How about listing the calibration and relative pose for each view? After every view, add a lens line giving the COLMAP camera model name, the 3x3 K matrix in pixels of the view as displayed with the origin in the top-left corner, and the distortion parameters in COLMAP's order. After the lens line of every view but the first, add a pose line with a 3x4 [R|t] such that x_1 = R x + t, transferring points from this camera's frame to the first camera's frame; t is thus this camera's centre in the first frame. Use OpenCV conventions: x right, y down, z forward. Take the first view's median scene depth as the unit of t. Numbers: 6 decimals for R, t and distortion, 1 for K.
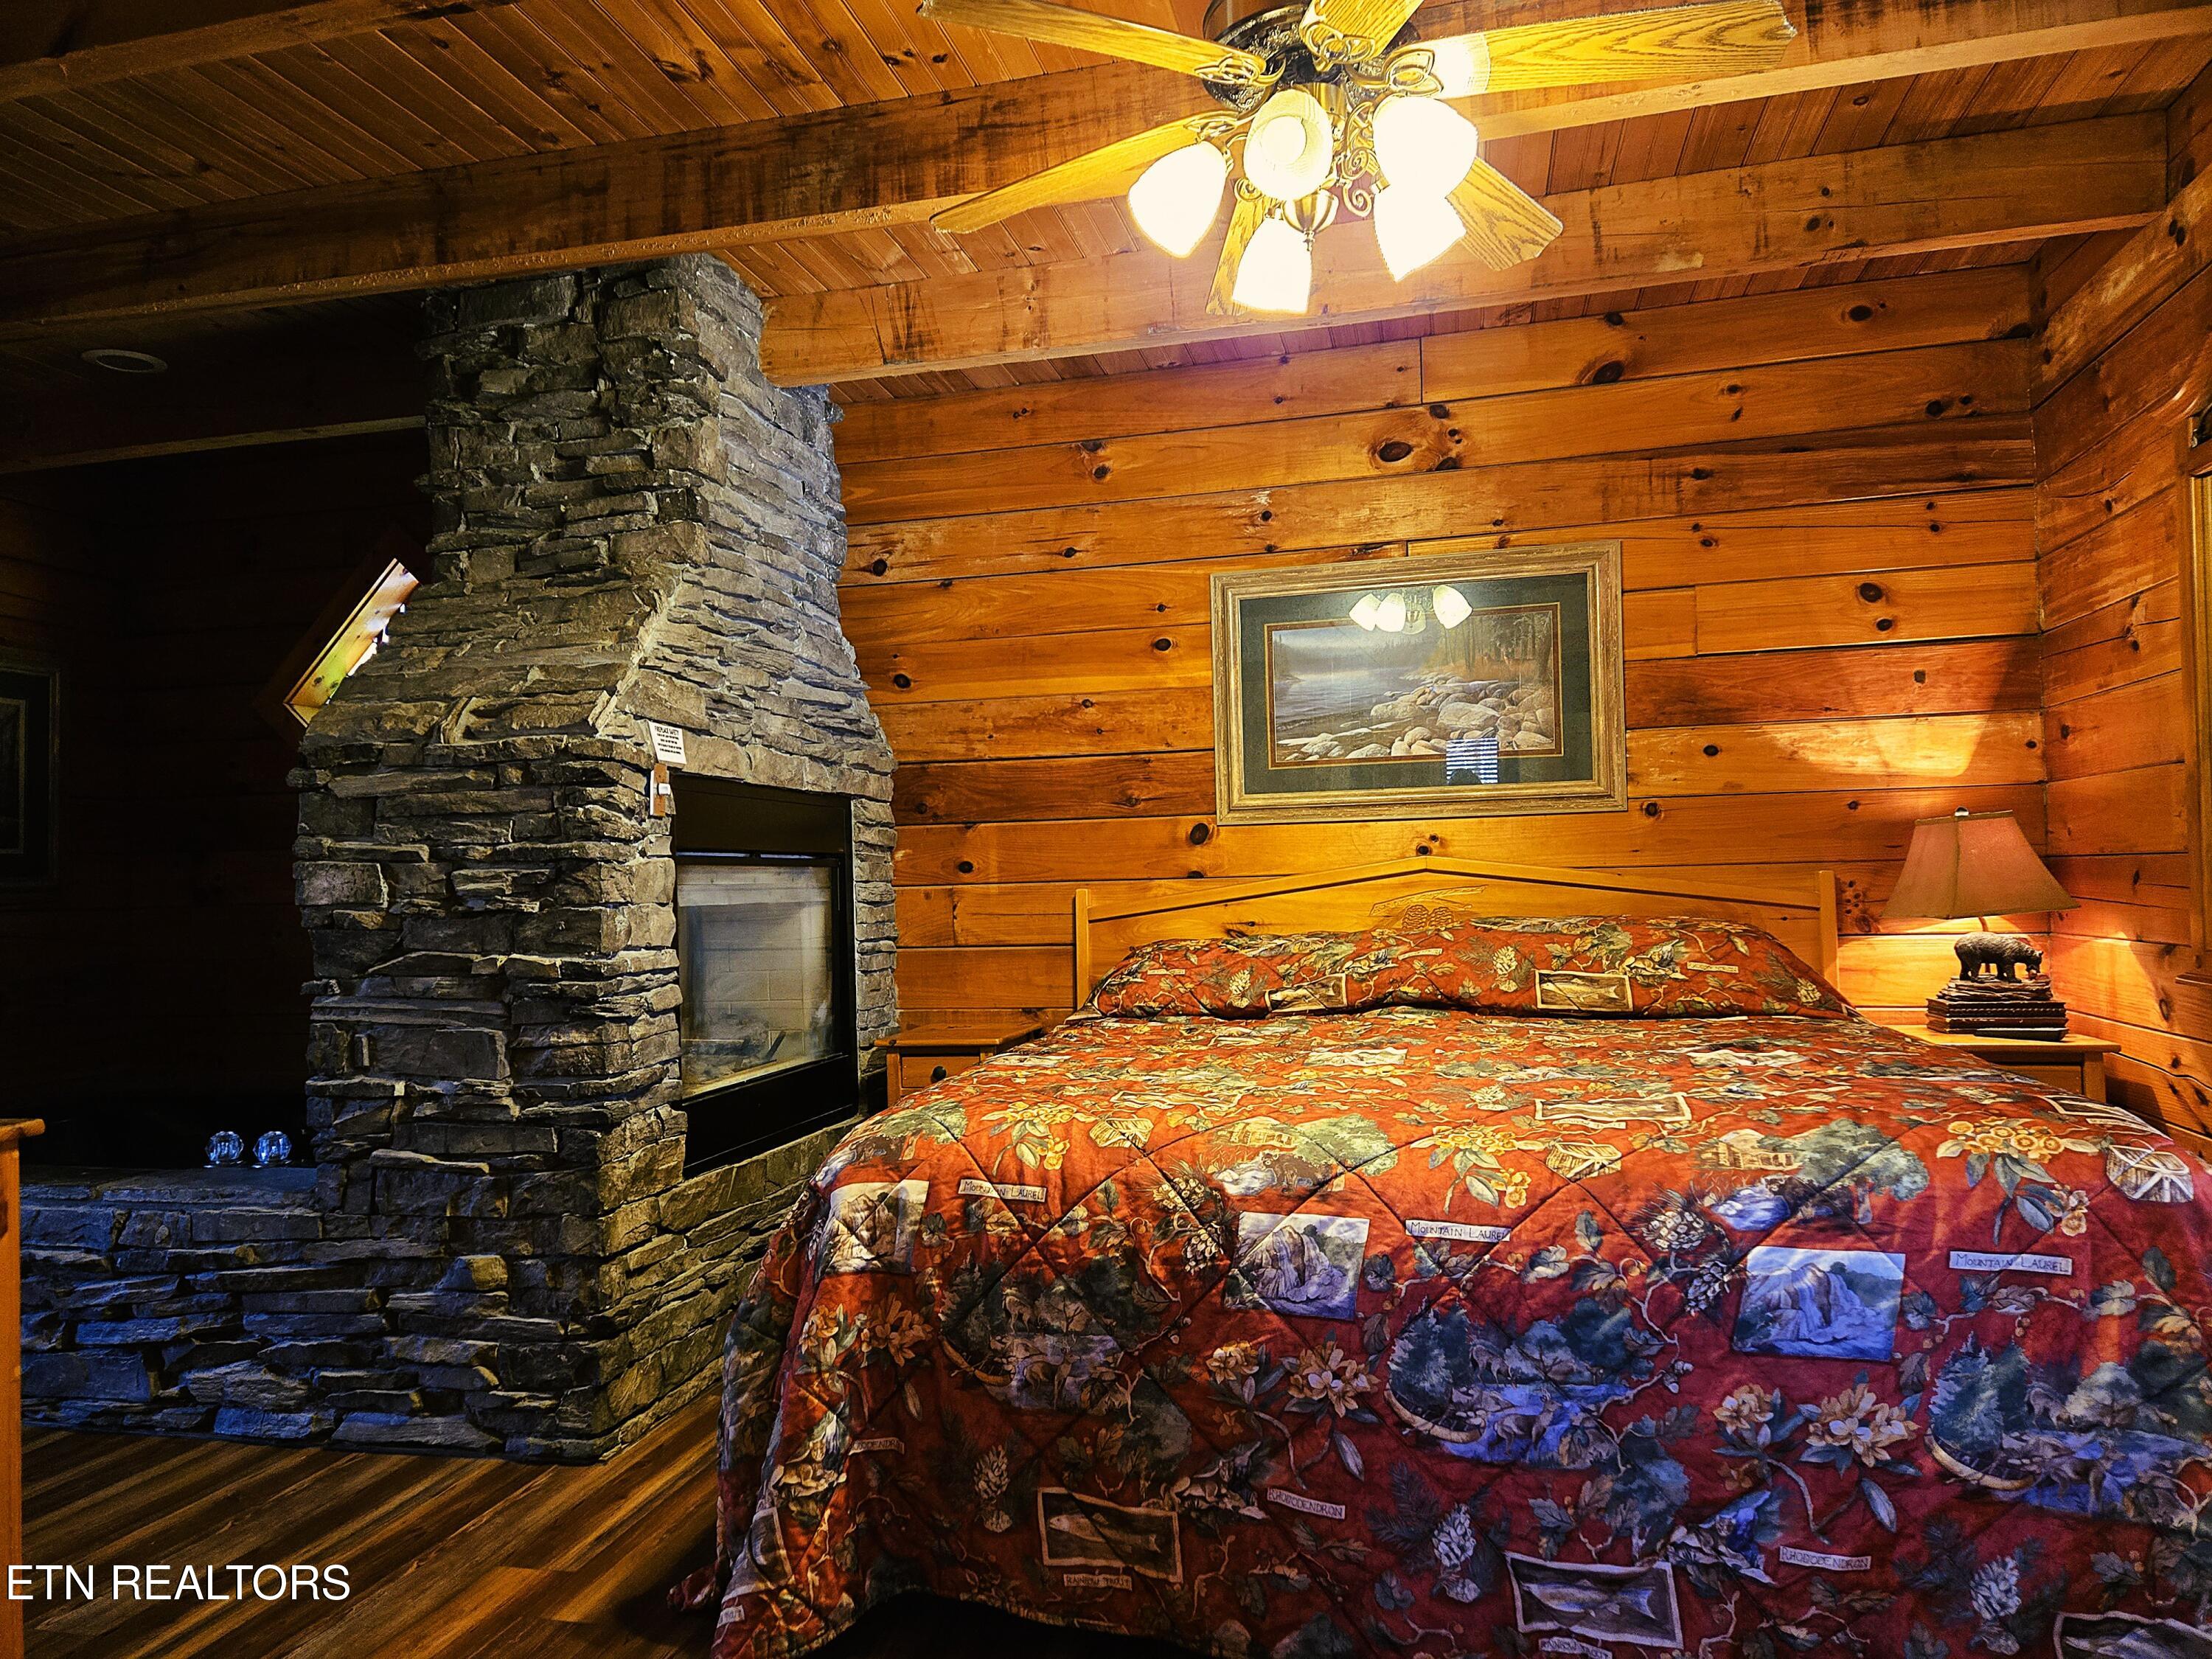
lens RADIAL K [[1461.9, 0, 1107.1], [0, 1461.9, 869.2], [0, 0, 1]] dist [0.082370, -0.071884]
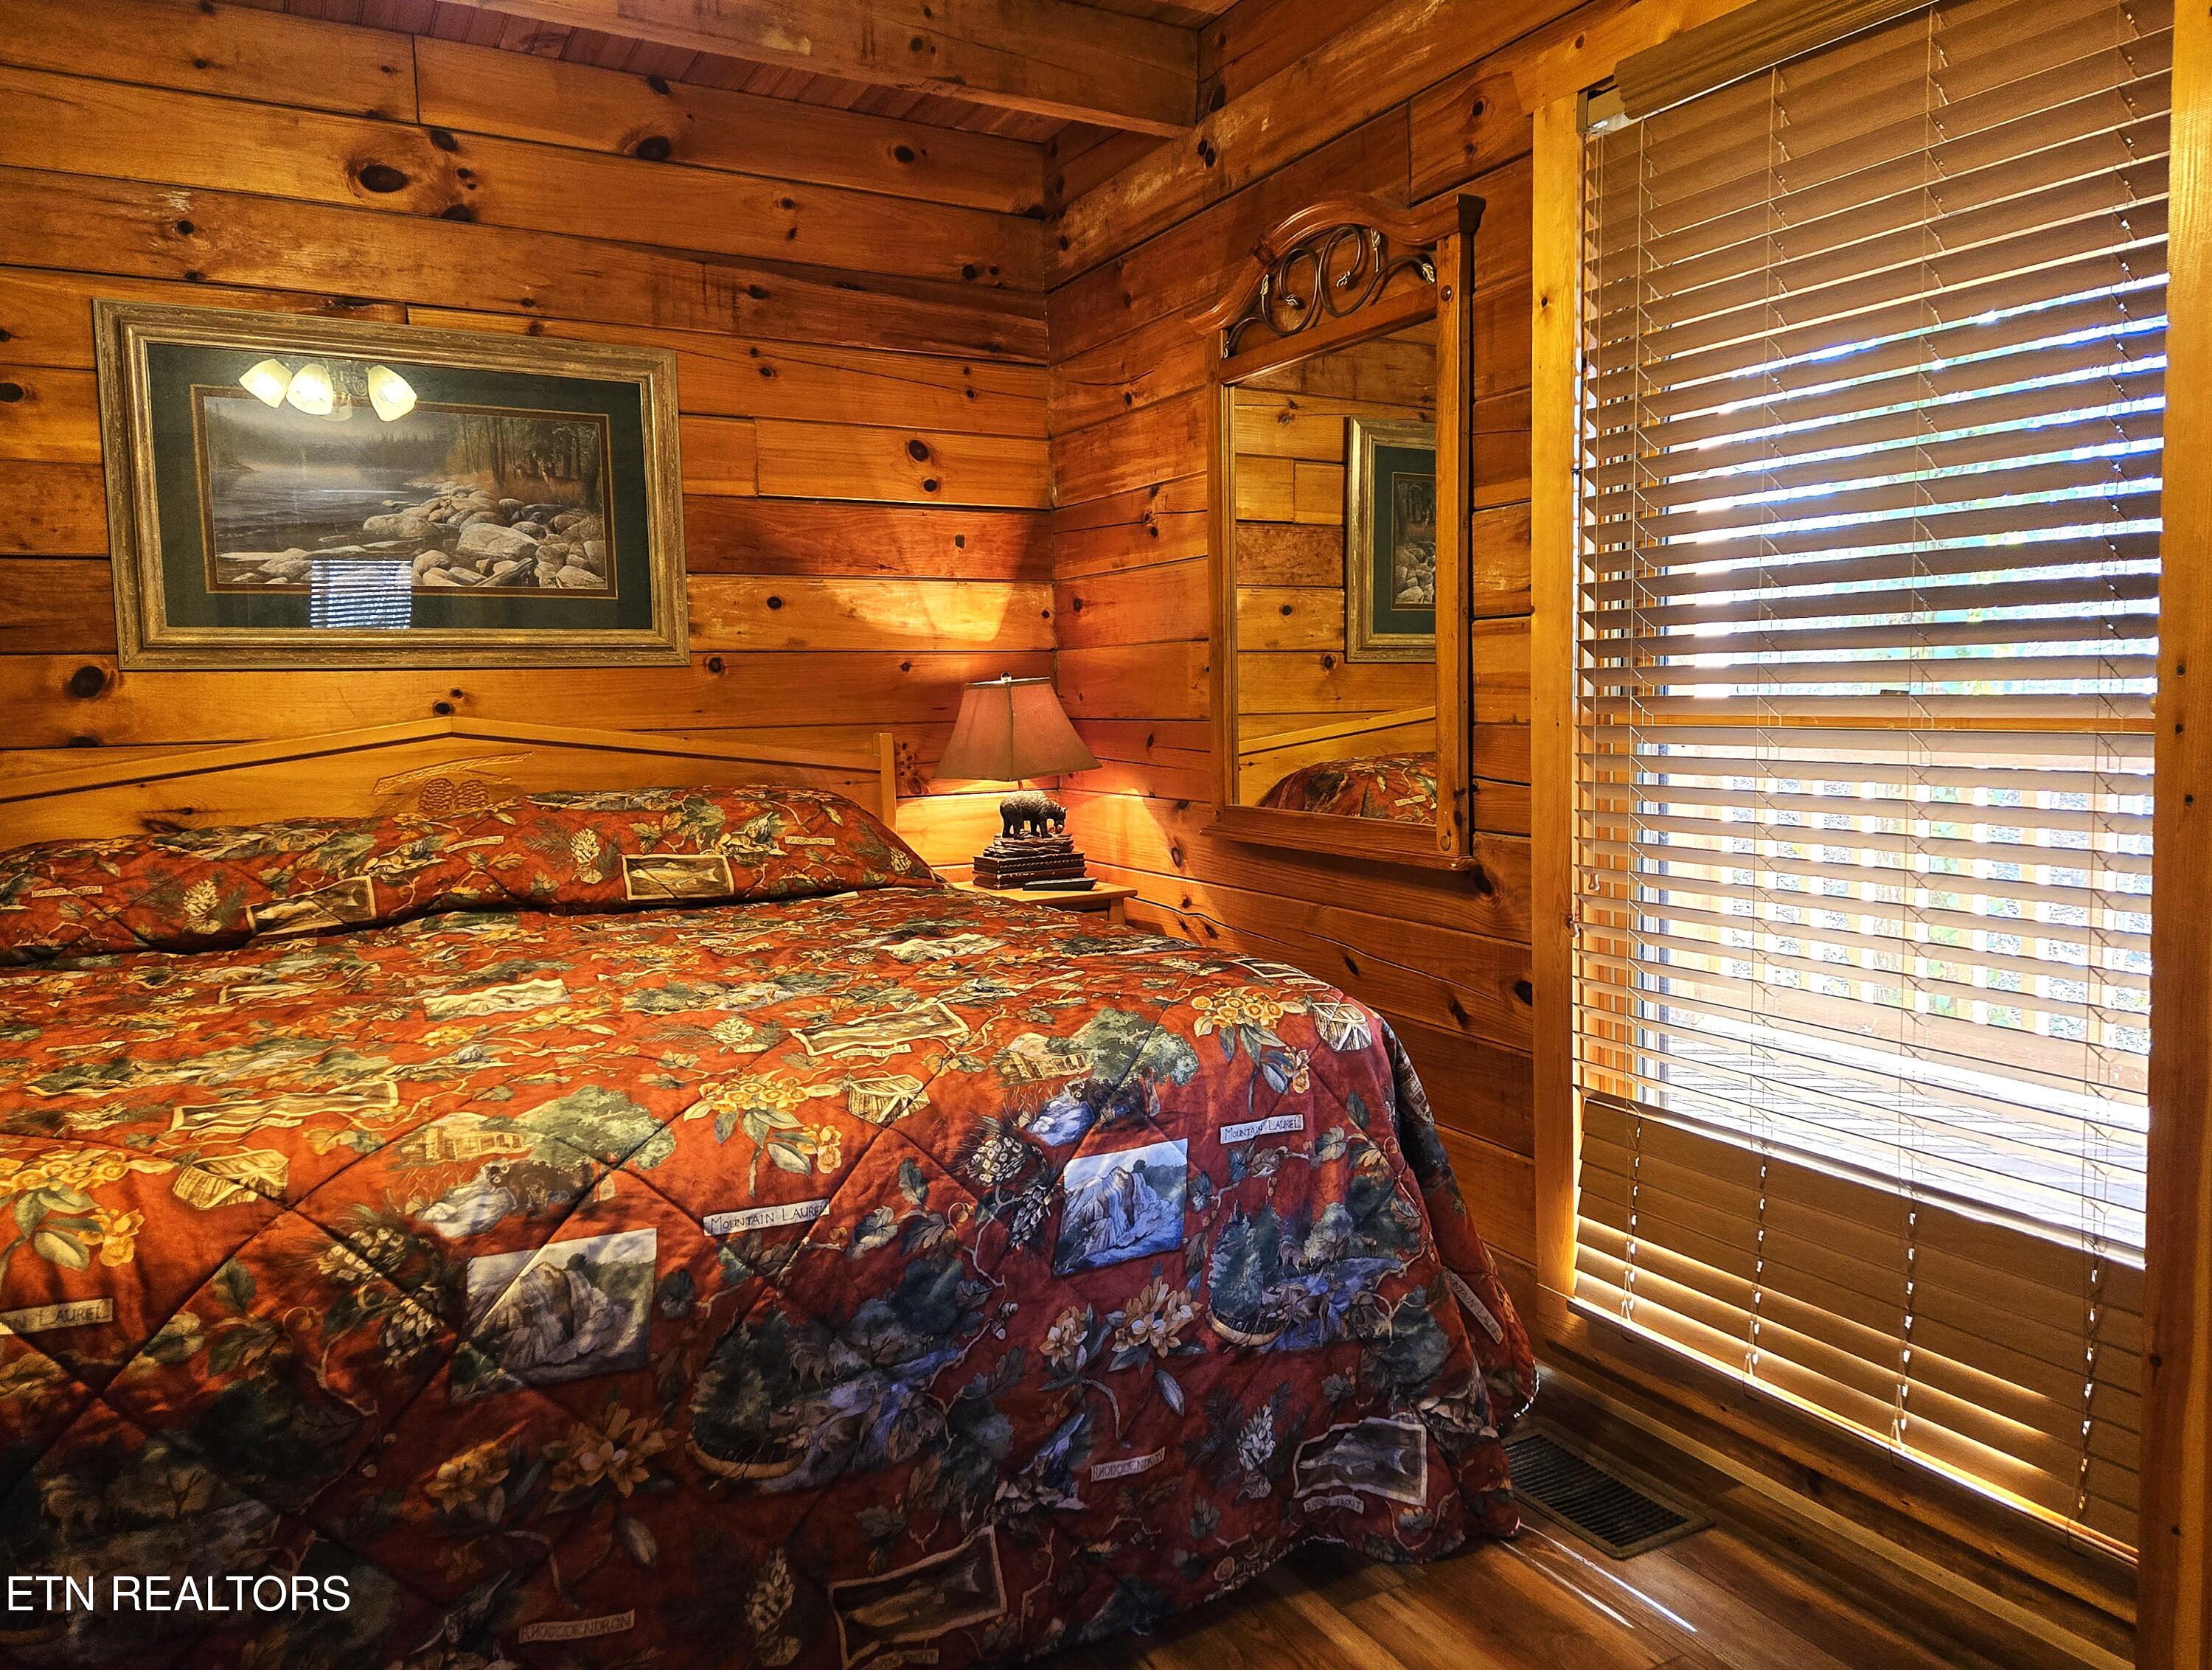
lens RADIAL K [[1536.6, 0, 1107.4], [0, 1536.6, 807.1], [0, 0, 1]] dist [0.087691, -0.077796]
pose [[0.723589, -0.043749, 0.688843, -0.128675], [-0.003030, 0.997778, 0.066552, -0.020730], [-0.690224, -0.050243, 0.721849, 0.181054]]
